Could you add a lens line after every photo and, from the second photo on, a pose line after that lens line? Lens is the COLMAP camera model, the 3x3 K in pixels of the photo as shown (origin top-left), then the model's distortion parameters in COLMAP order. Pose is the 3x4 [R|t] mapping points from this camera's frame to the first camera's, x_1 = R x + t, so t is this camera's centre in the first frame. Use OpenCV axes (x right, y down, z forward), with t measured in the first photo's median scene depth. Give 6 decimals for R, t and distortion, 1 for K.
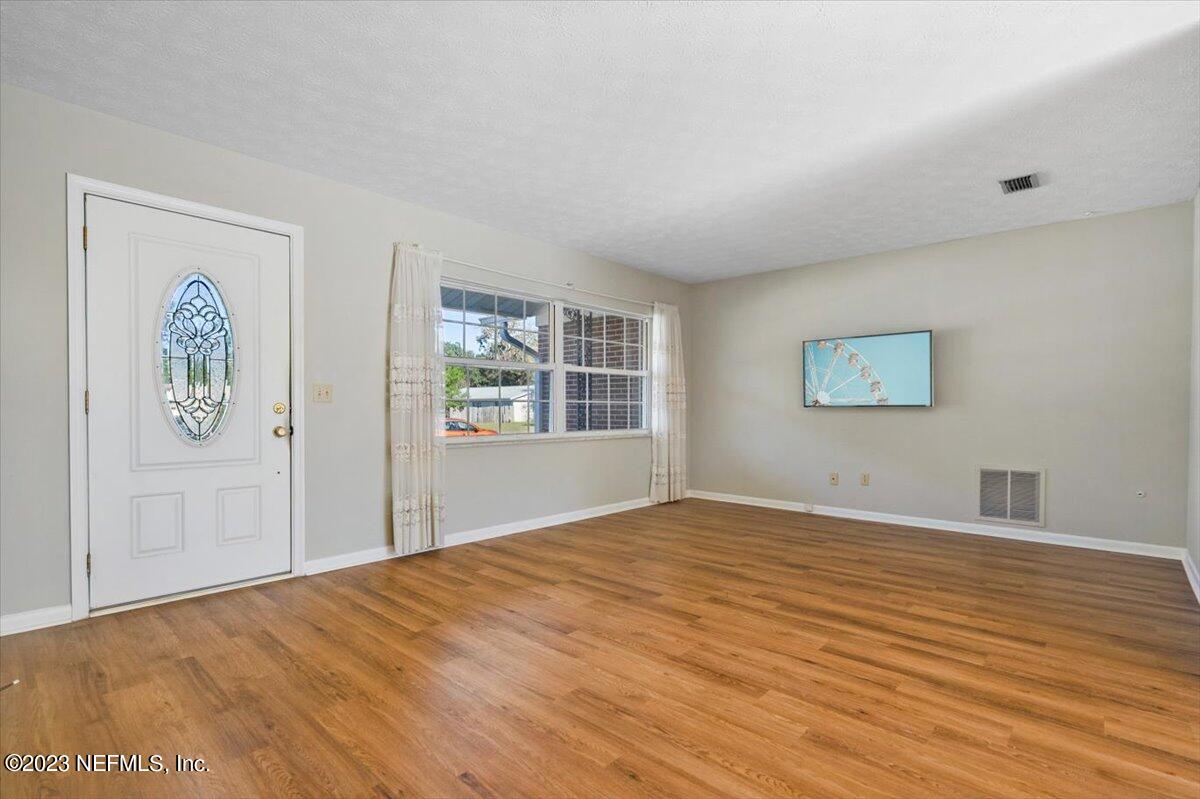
lens RADIAL K [[554.5, 0, 601.9], [0, 554.5, 408.7], [0, 0, 1]] dist [0.000107, 0.000032]
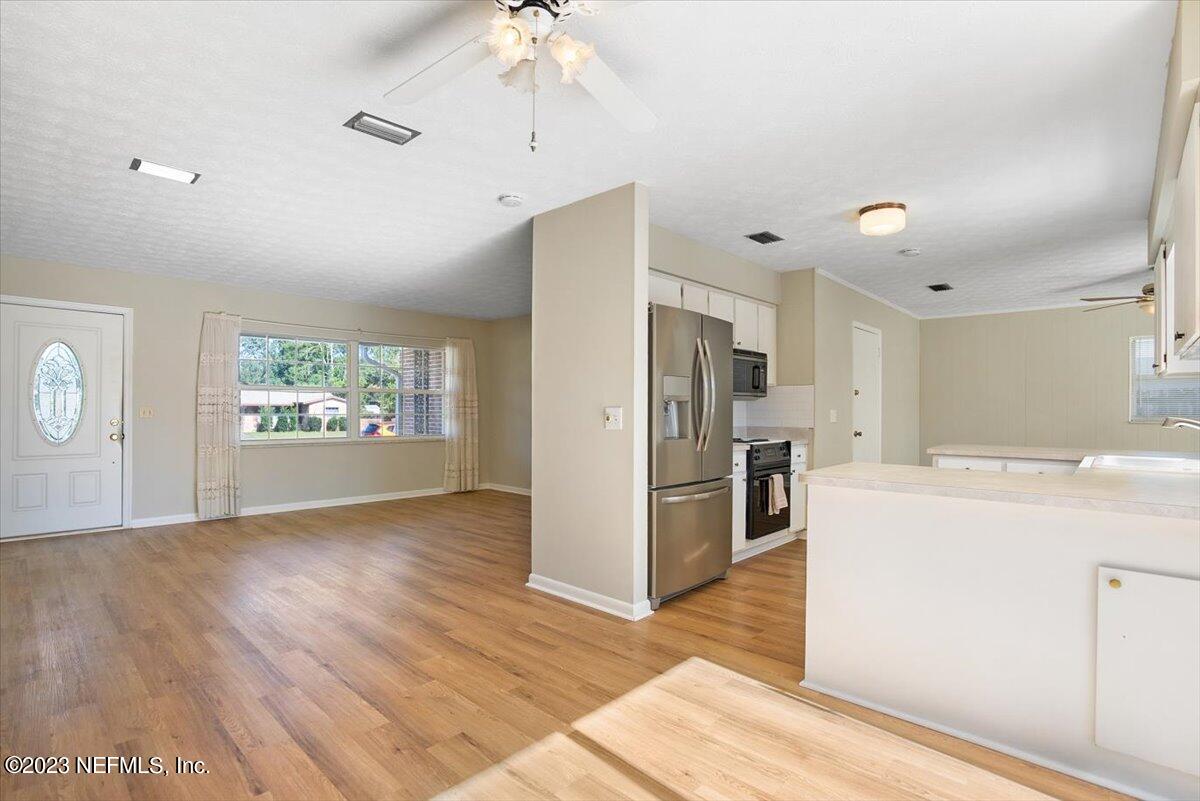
lens RADIAL K [[560.1, 0, 589.9], [0, 560.1, 399.0], [0, 0, 1]] dist [-0.064921, 0.035917]
pose [[0.999779, 0.001301, -0.020985, 0.691138], [-0.001729, 0.999791, -0.020390, -0.032180], [0.020954, 0.020422, 0.999572, -0.454348]]
